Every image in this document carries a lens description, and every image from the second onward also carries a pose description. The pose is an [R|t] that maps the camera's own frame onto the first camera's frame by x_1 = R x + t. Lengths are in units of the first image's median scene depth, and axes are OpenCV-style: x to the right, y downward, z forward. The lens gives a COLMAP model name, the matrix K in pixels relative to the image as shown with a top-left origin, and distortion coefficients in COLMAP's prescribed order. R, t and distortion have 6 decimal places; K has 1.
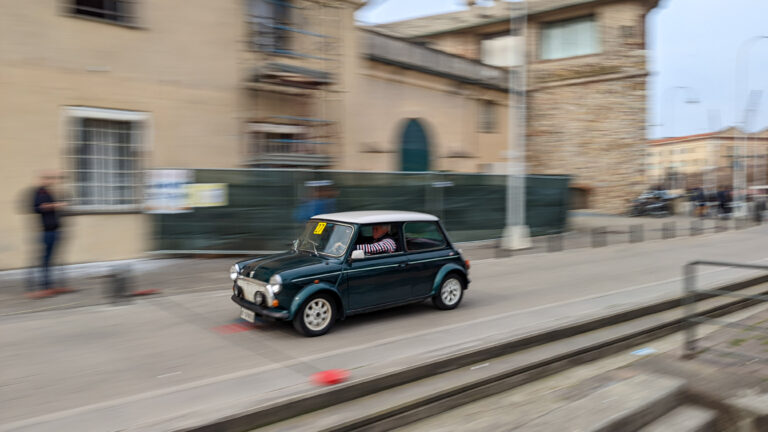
lens RADIAL K [[568.2, 0, 384.0], [0, 568.2, 216.0], [0, 0, 1]] dist [0.013062, -0.001174]
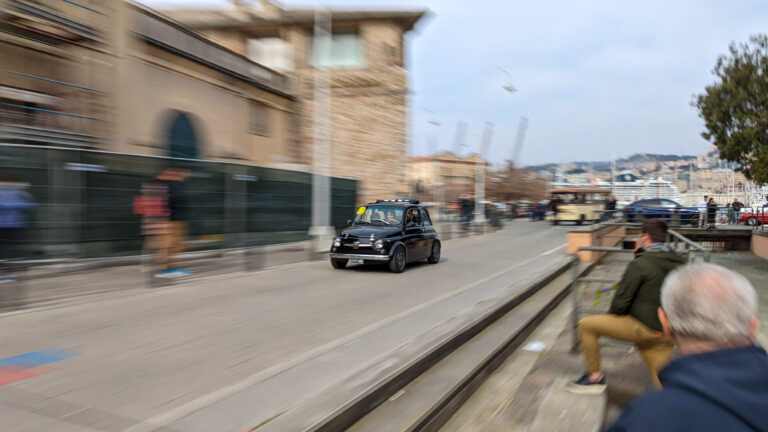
lens RADIAL K [[557.6, 0, 384.0], [0, 557.6, 216.0], [0, 0, 1]] dist [0.015608, 0.000731]
pose [[0.898043, 0.009500, 0.439806, -0.079435], [0.000698, 0.999735, -0.023021, 0.021681], [-0.439908, 0.020981, 0.897798, 0.153220]]
